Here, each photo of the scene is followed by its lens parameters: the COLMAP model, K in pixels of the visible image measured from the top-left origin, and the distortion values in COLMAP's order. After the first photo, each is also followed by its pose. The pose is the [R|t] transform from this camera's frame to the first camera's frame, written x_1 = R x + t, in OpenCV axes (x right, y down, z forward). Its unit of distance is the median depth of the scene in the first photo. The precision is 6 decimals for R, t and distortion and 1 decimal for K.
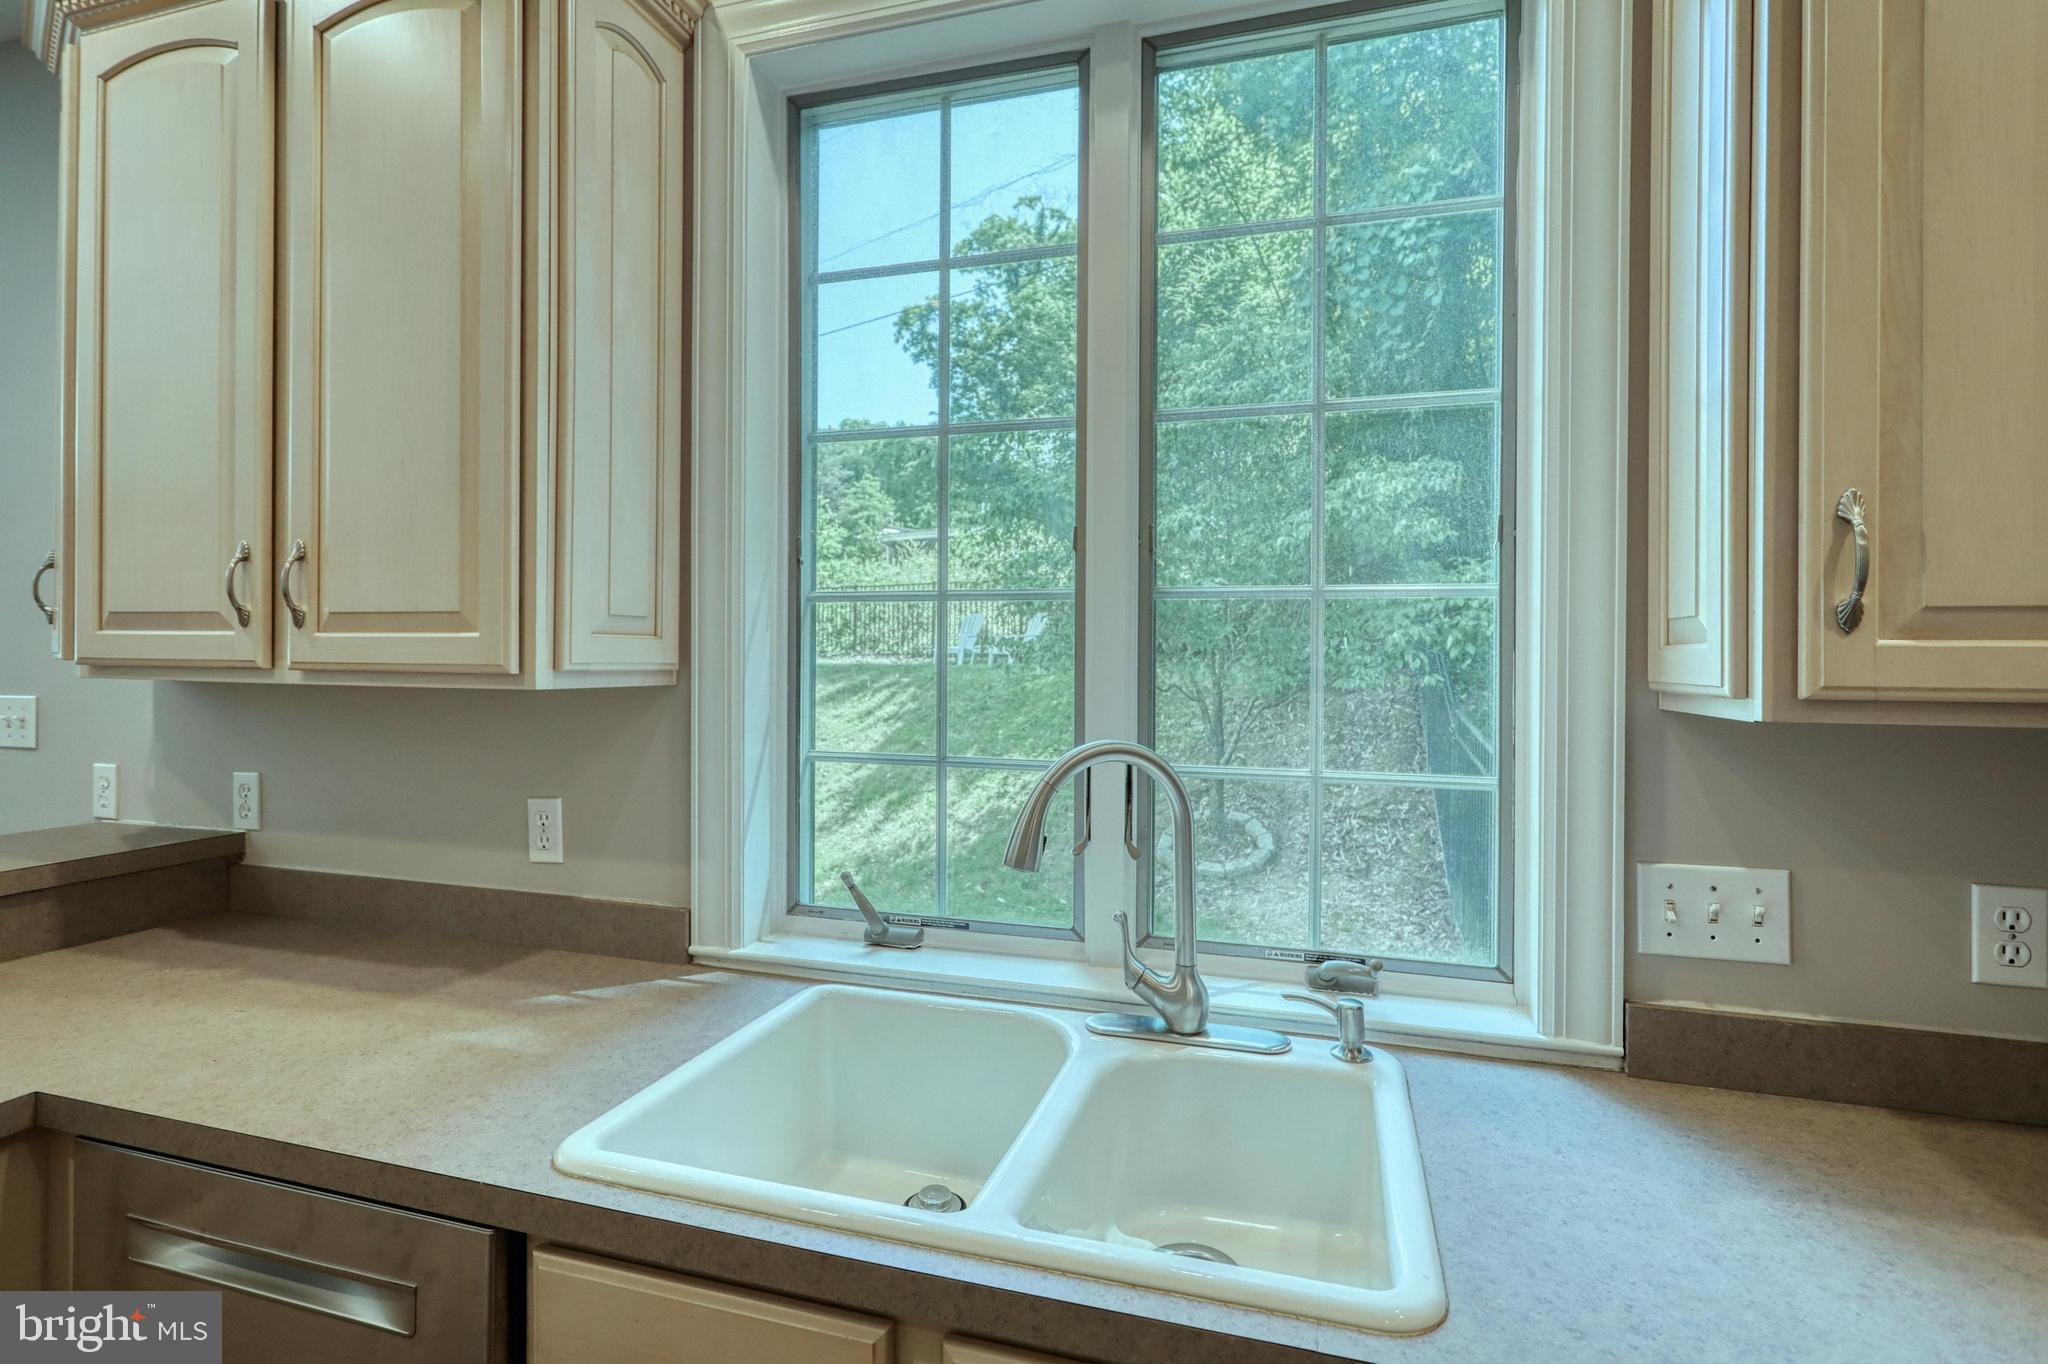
lens RADIAL K [[996.4, 0, 1022.7], [0, 996.4, 666.7], [0, 0, 1]] dist [-0.003849, 0.000336]
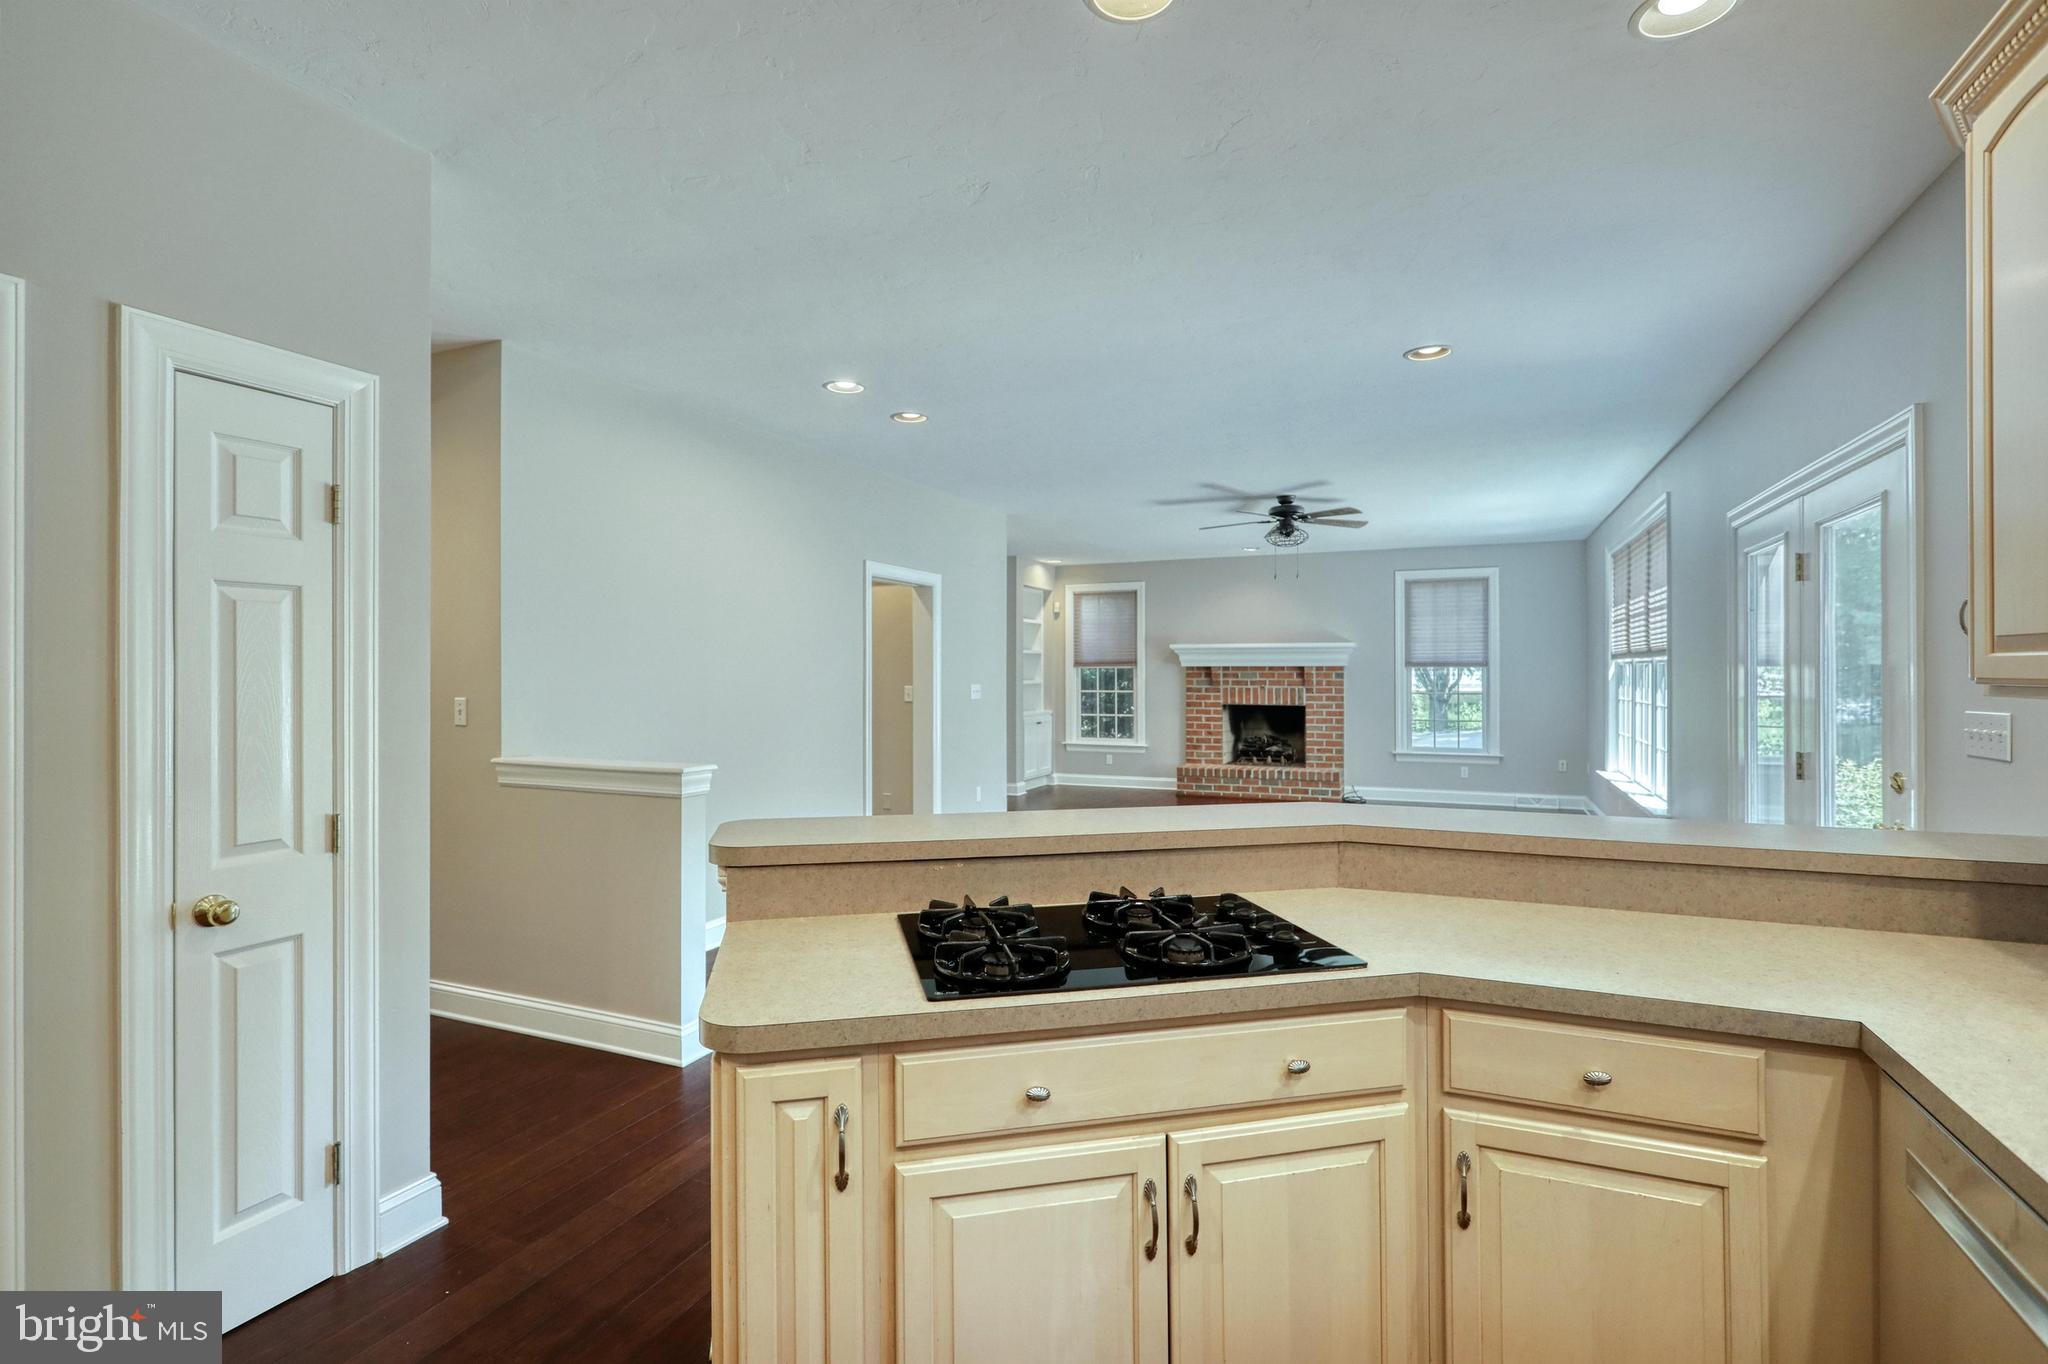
lens RADIAL K [[996.4, 0, 1023.4], [0, 996.4, 673.8], [0, 0, 1]] dist [-0.003849, 0.000336]
pose [[-0.114026, -0.007145, -0.993452, 0.266764], [-0.005278, 0.999964, -0.006586, -0.000091], [0.993464, 0.004492, -0.114060, 0.062074]]
